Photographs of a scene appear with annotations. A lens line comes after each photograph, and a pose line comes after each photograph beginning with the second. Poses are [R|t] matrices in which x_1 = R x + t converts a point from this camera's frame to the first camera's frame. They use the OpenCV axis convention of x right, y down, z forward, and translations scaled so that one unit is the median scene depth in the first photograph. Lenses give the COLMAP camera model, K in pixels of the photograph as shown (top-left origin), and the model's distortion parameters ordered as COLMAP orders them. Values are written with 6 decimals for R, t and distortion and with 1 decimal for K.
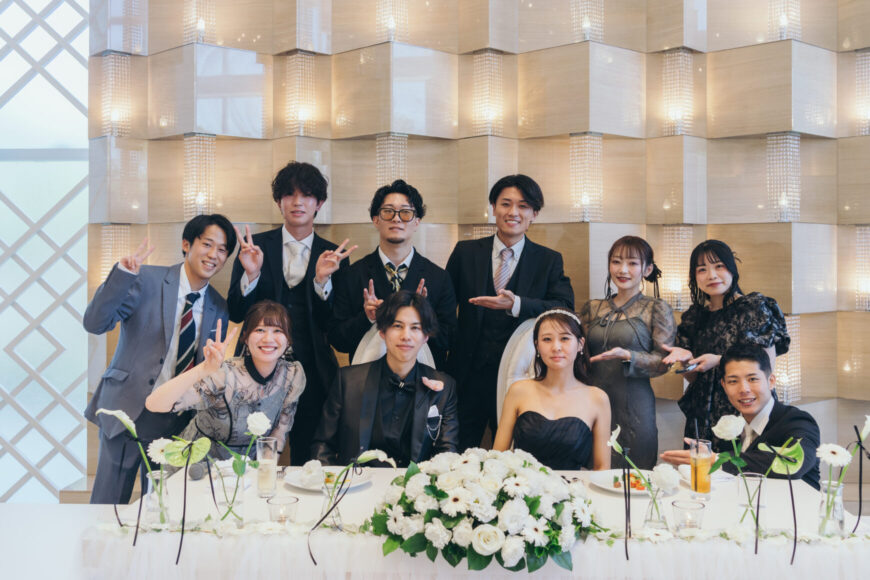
lens RADIAL K [[905.4, 0, 437.3], [0, 905.4, 258.6], [0, 0, 1]] dist [0.000611, 0.012575]
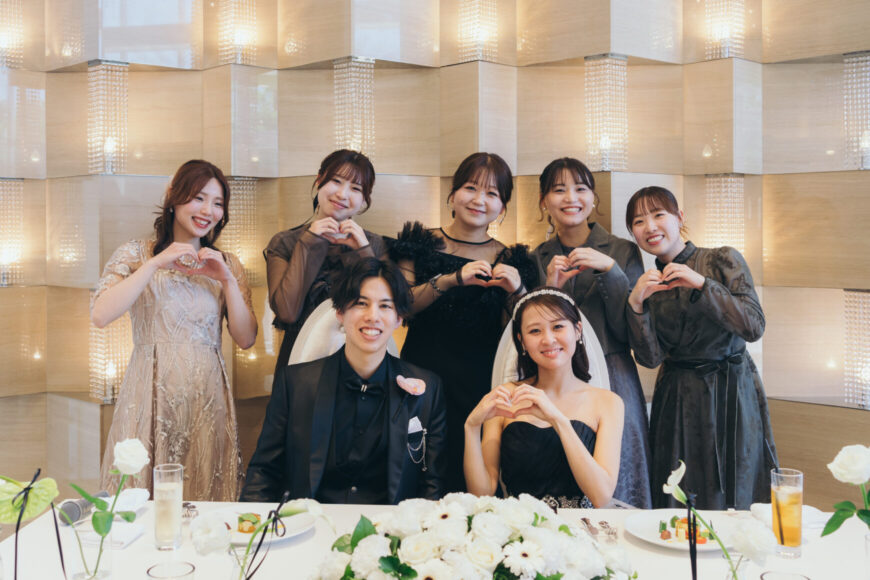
lens RADIAL K [[978.7, 0, 403.8], [0, 978.7, 242.0], [0, 0, 1]] dist [-0.001051, 0.010164]
pose [[0.999750, -0.004883, -0.021810, 0.012372], [0.005064, 0.999953, 0.008246, 0.014423], [0.021769, -0.008354, 0.999728, 0.202381]]
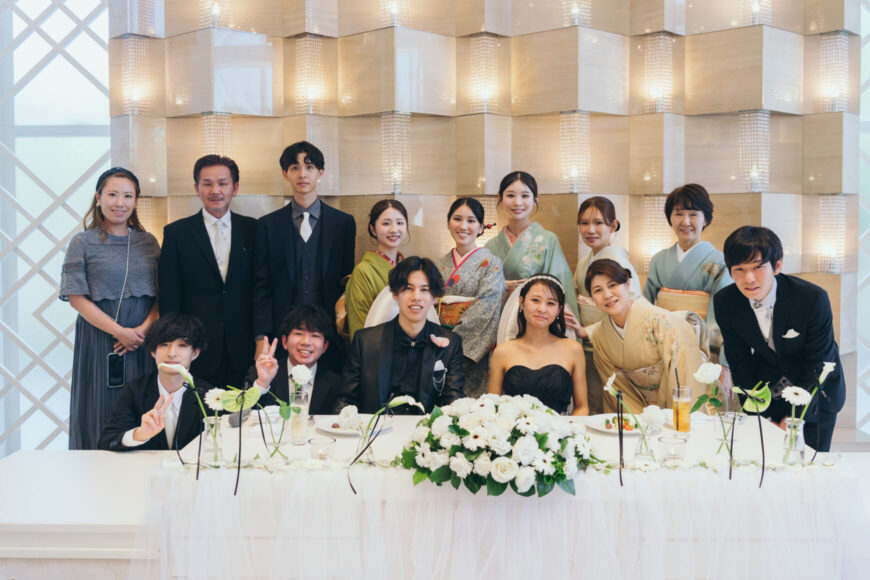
lens RADIAL K [[893.6, 0, 436.5], [0, 893.6, 259.1], [0, 0, 1]] dist [-0.000788, 0.012327]
pose [[0.999635, -0.006649, 0.026169, -0.038161], [0.005611, 0.999202, 0.039547, -0.005479], [-0.026411, -0.039386, 0.998875, -0.090932]]
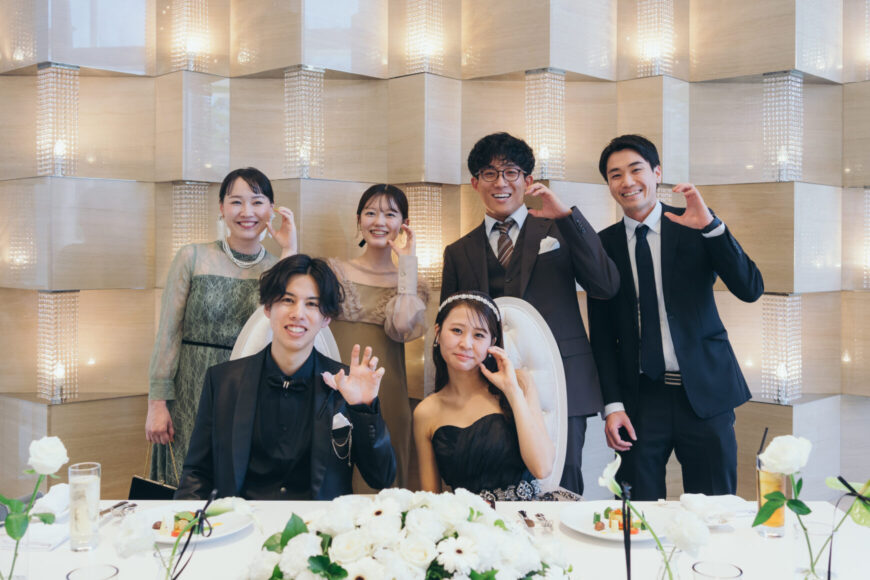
lens RADIAL K [[893.6, 0, 436.5], [0, 893.6, 259.1], [0, 0, 1]] dist [-0.000788, 0.012327]
pose [[0.998112, 0.001811, 0.061386, 0.022616], [-0.002425, 0.999948, 0.009939, 0.027392], [-0.061365, -0.010069, 0.998065, 0.254694]]
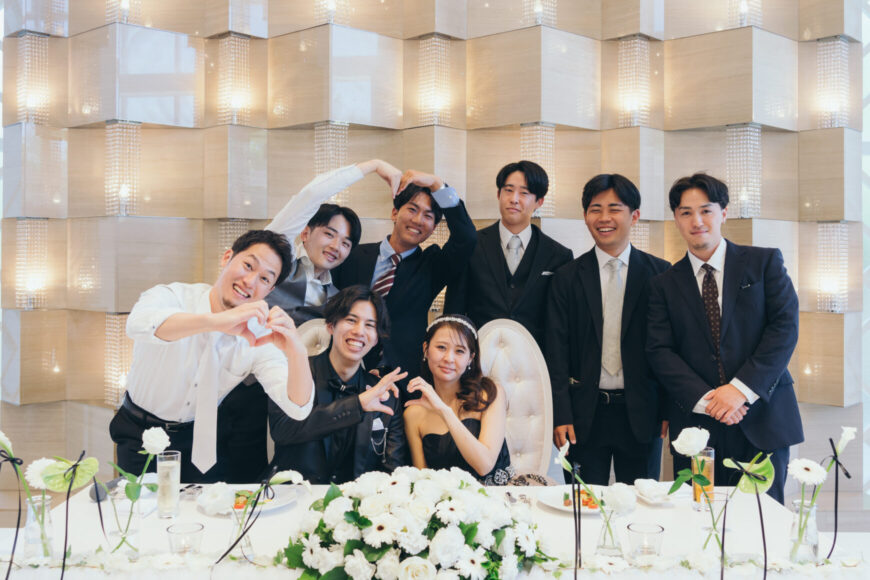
lens RADIAL K [[893.6, 0, 436.5], [0, 893.6, 259.1], [0, 0, 1]] dist [-0.000788, 0.012327]
pose [[0.999103, 0.001404, 0.042327, 0.024182], [-0.001265, 0.999994, -0.003298, 0.007430], [-0.042332, 0.003241, 0.999098, 0.091836]]
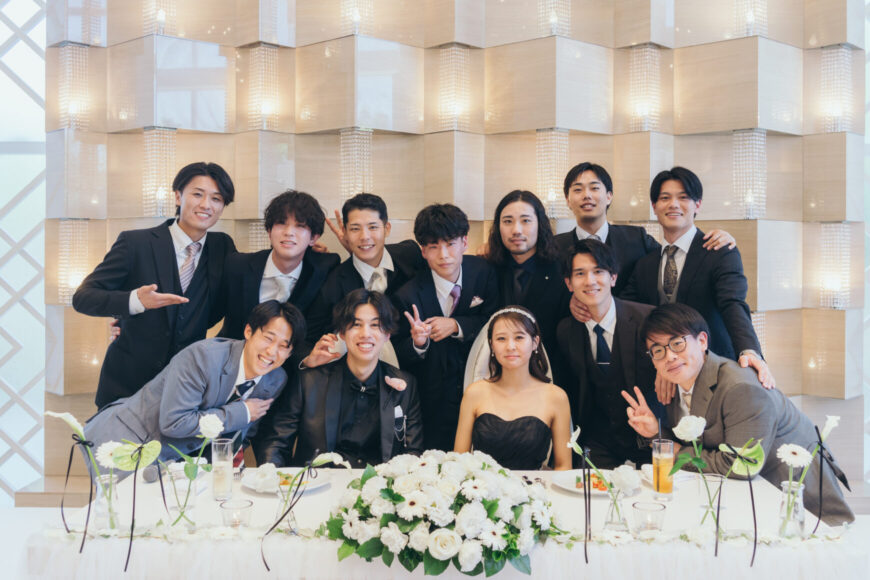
lens RADIAL K [[905.4, 0, 437.3], [0, 905.4, 258.6], [0, 0, 1]] dist [0.000611, 0.012575]
pose [[0.999599, 0.001460, 0.028283, 0.012498], [-0.001632, 0.999980, 0.006050, -0.002831], [-0.028273, -0.006094, 0.999582, 0.014272]]
